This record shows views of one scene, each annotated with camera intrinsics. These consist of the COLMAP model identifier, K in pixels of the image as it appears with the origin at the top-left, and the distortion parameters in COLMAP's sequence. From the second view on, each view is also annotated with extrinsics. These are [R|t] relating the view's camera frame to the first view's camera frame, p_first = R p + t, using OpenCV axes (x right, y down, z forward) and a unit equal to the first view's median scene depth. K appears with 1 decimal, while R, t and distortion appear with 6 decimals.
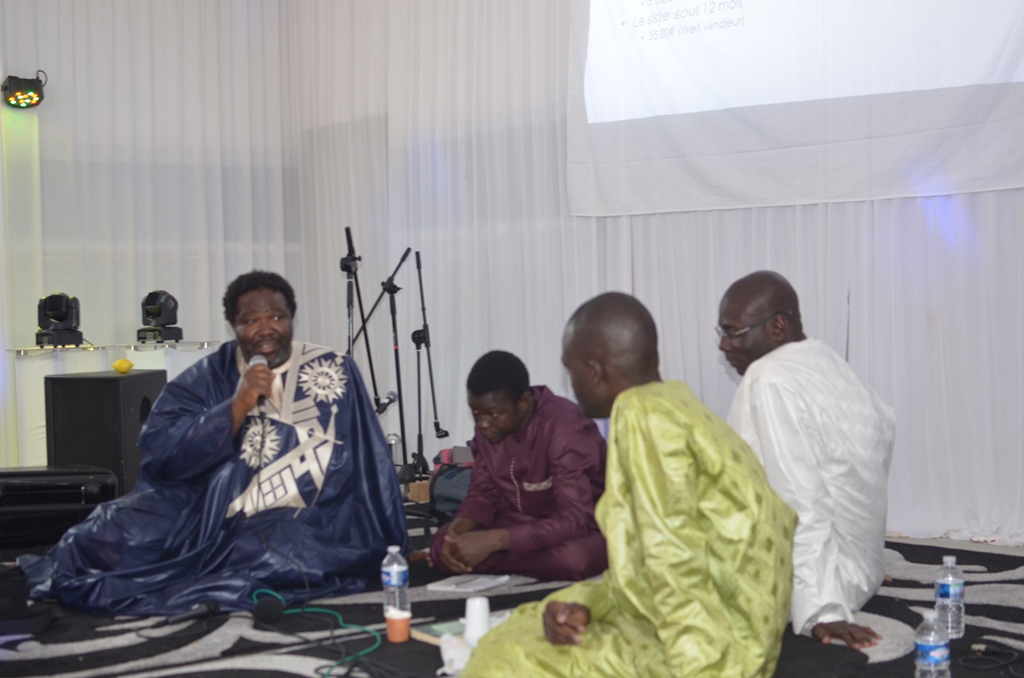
lens RADIAL K [[1595.4, 0, 515.7], [0, 1595.4, 337.5], [0, 0, 1]] dist [-0.151154, 0.000000]
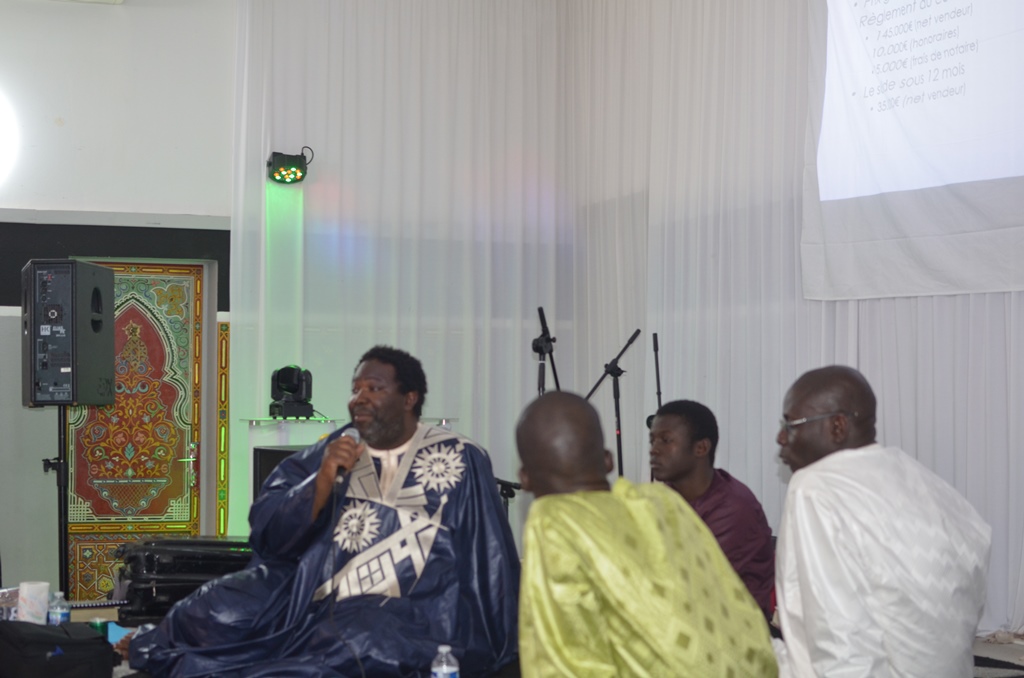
lens RADIAL K [[1595.4, 0, 510.7], [0, 1595.4, 337.6], [0, 0, 1]] dist [-0.151154, 0.000000]
pose [[0.955733, 0.022793, -0.293351, 0.162408], [-0.036287, 0.998515, -0.040637, -0.010661], [0.291989, 0.049483, 0.955141, 0.065743]]
